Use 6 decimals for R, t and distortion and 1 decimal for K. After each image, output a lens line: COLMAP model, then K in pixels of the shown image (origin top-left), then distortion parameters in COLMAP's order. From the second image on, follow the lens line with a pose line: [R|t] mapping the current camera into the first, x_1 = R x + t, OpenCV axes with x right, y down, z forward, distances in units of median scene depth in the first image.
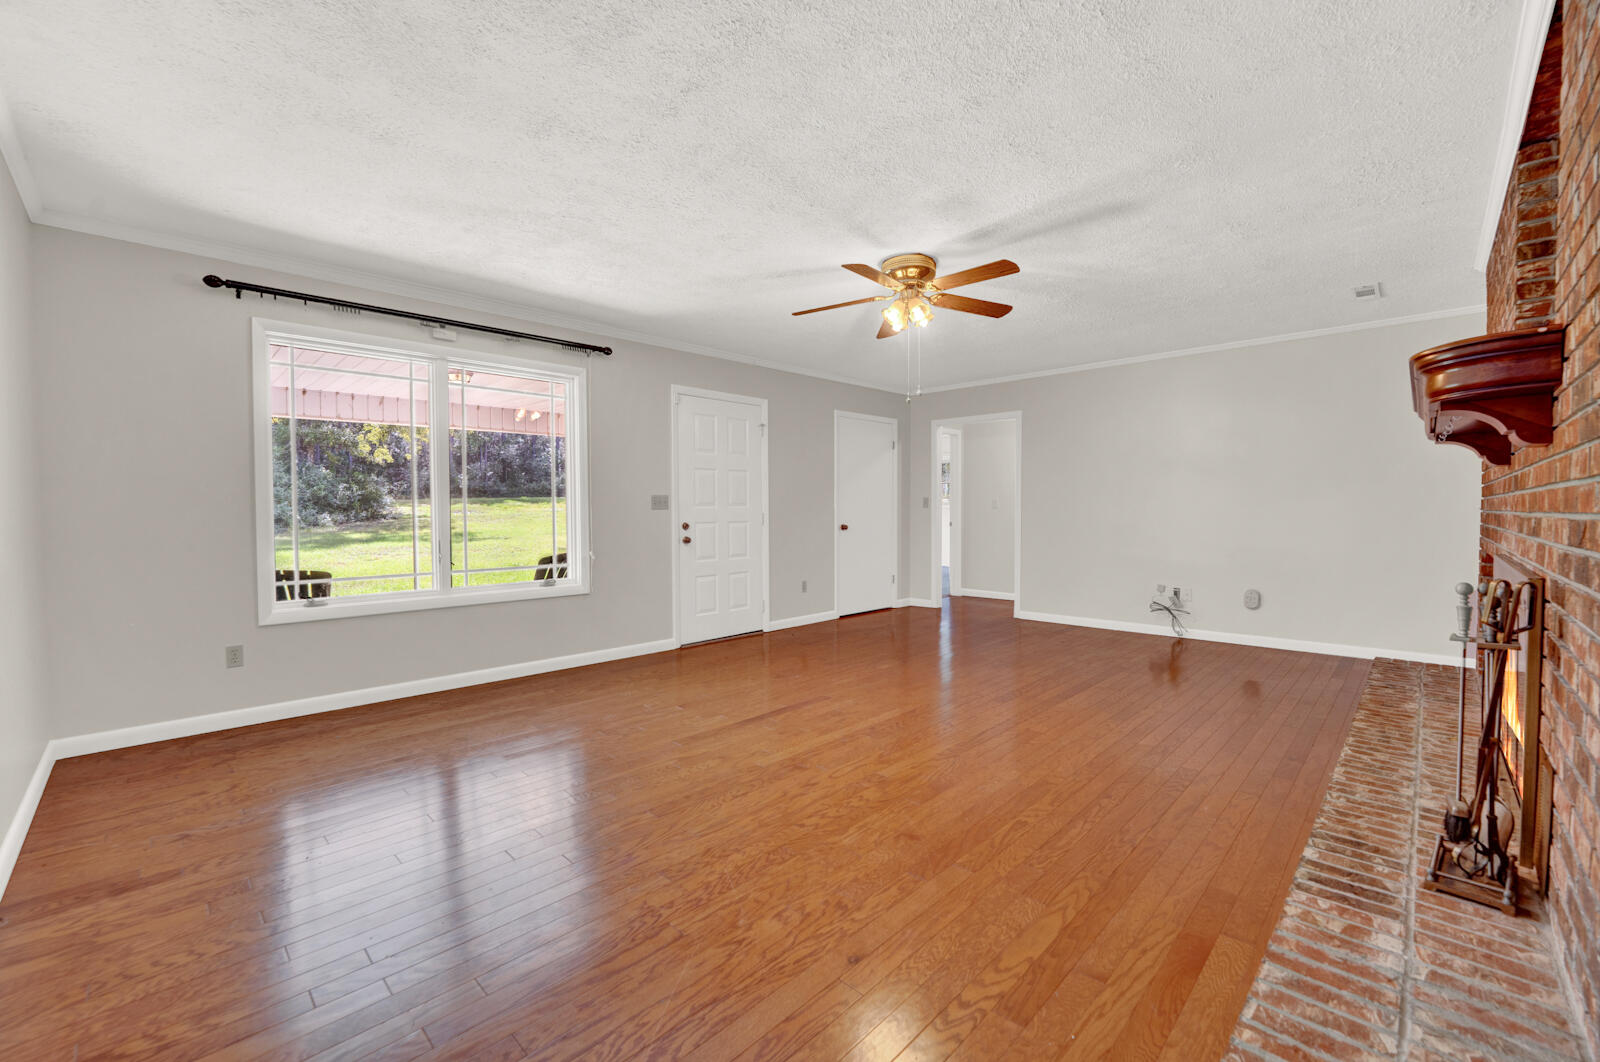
lens RADIAL K [[645.5, 0, 801.1], [0, 645.5, 531.1], [0, 0, 1]] dist [-0.003047, 0.000392]
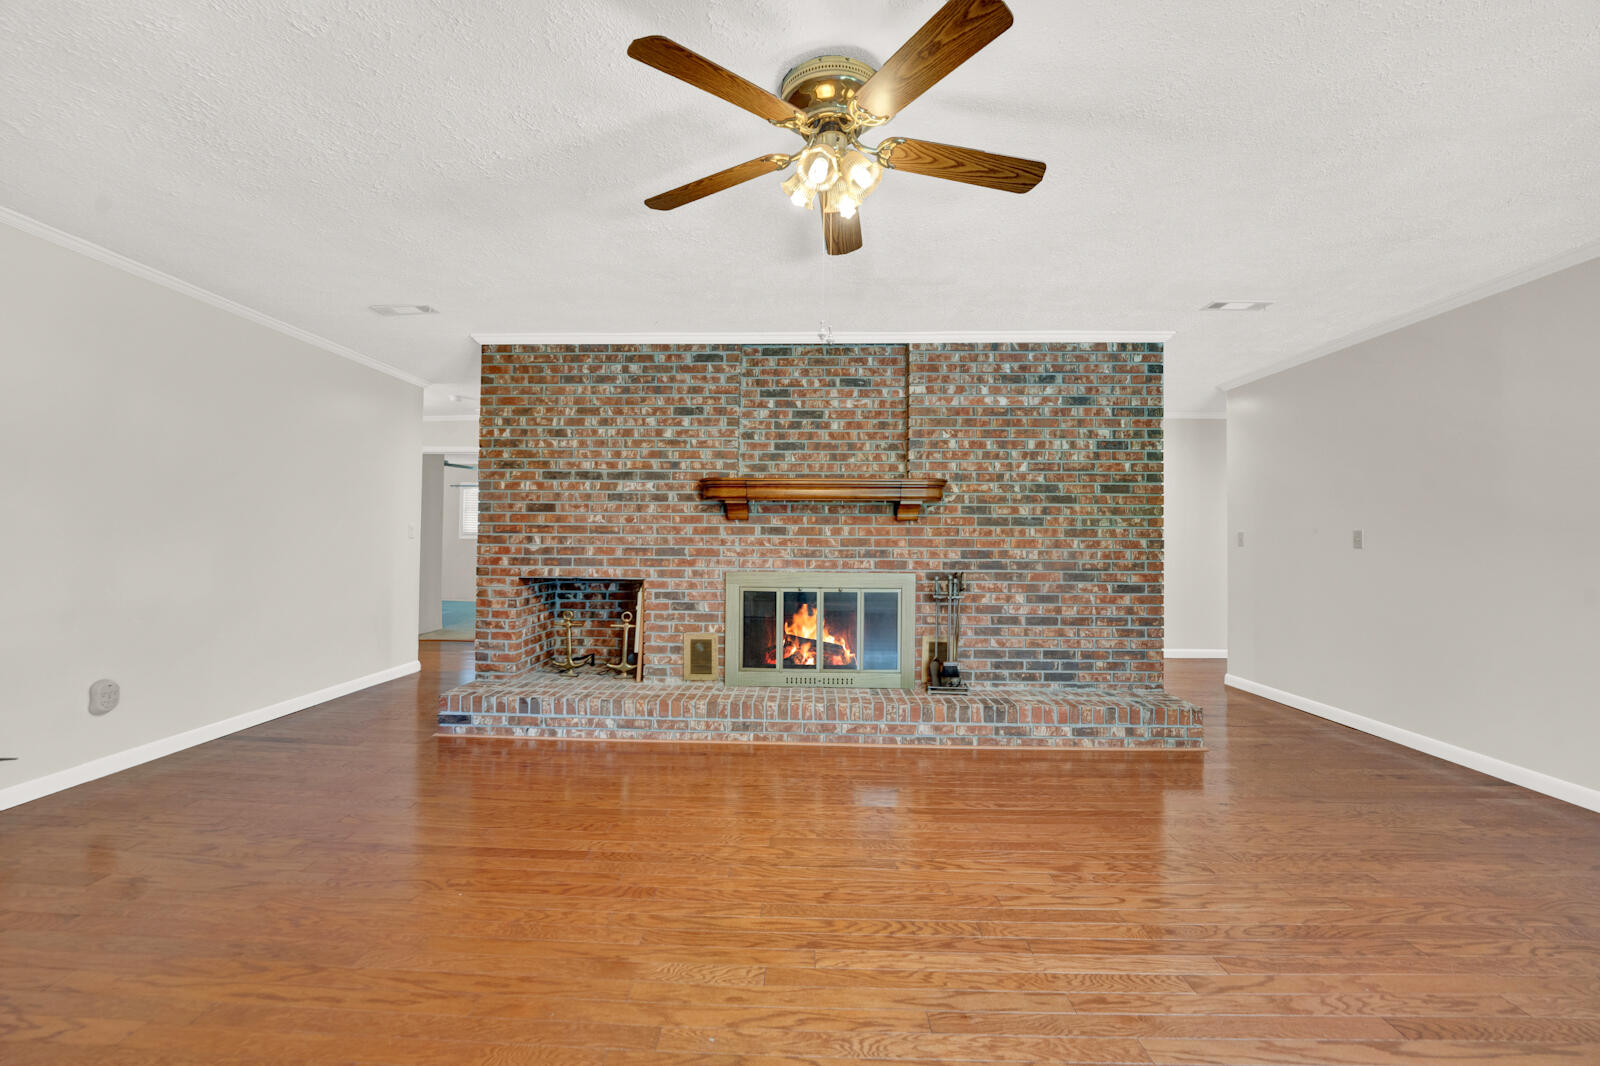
lens RADIAL K [[640.3, 0, 794.2], [0, 640.3, 530.2], [0, 0, 1]] dist [-0.017141, -0.000097]
pose [[-0.668161, 0.007033, 0.743984, -0.205252], [0.013324, 0.999908, 0.002515, -0.055867], [-0.743898, 0.011593, -0.668193, 1.403375]]
